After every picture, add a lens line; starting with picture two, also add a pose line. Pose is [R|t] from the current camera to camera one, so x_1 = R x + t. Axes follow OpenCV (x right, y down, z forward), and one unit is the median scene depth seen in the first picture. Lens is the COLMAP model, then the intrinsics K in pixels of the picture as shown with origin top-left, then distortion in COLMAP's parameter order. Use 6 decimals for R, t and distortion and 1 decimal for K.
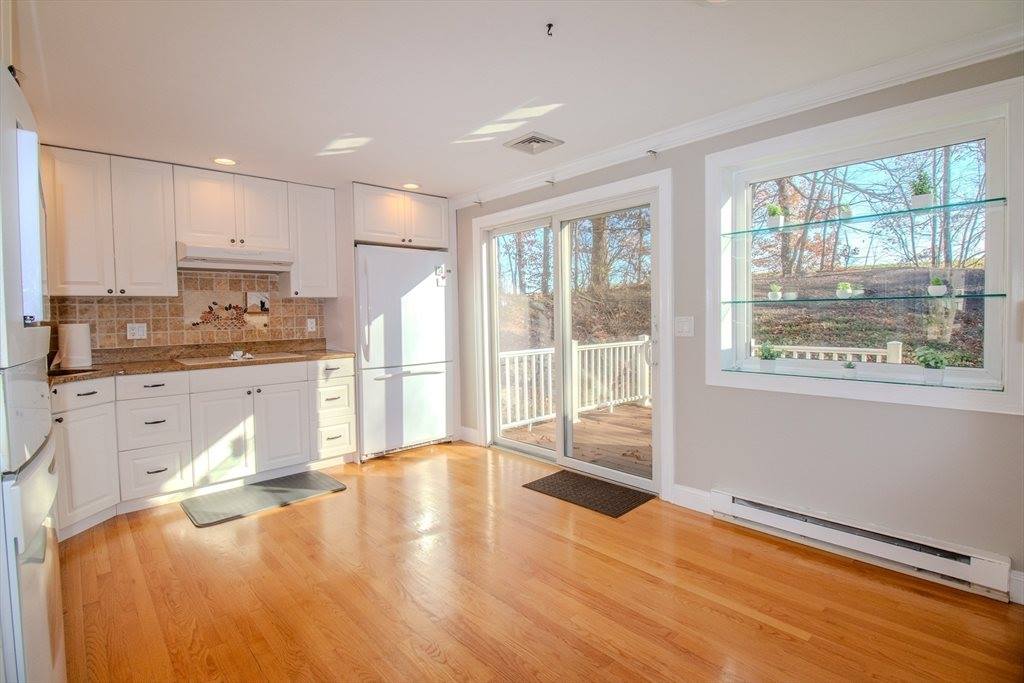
lens RADIAL K [[486.5, 0, 512.0], [0, 486.5, 341.5], [0, 0, 1]] dist [-0.001926, -0.000440]
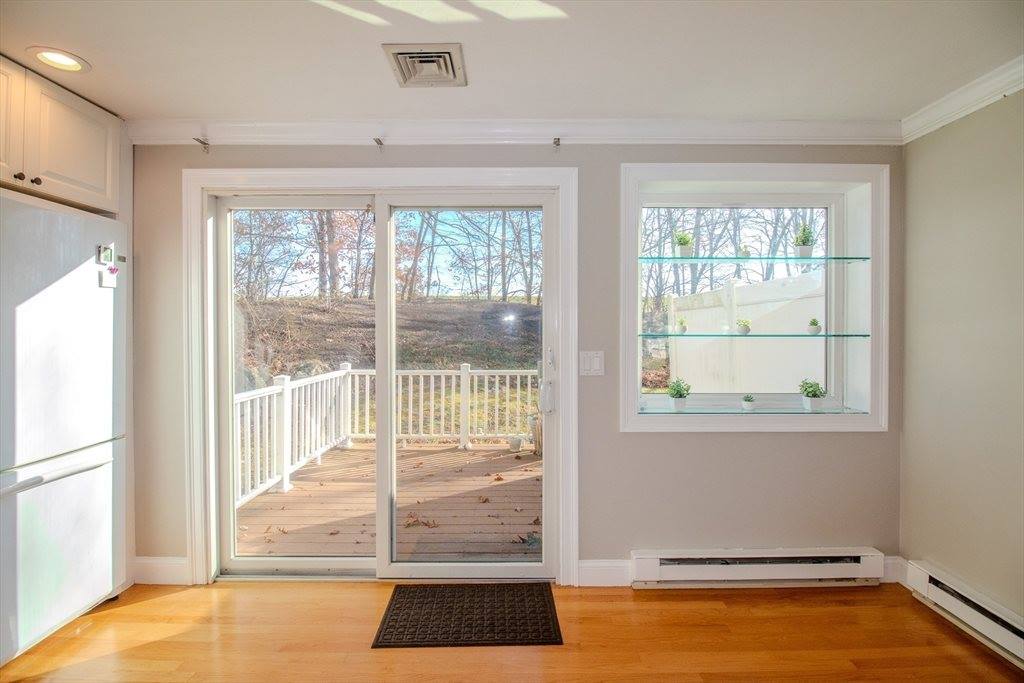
lens RADIAL K [[472.7, 0, 512.3], [0, 472.7, 338.3], [0, 0, 1]] dist [0.014498, -0.020877]
pose [[0.676378, 0.003814, 0.736545, -0.232318], [0.029410, 0.999049, -0.032180, -0.036767], [-0.735967, 0.043428, 0.675623, 0.400900]]
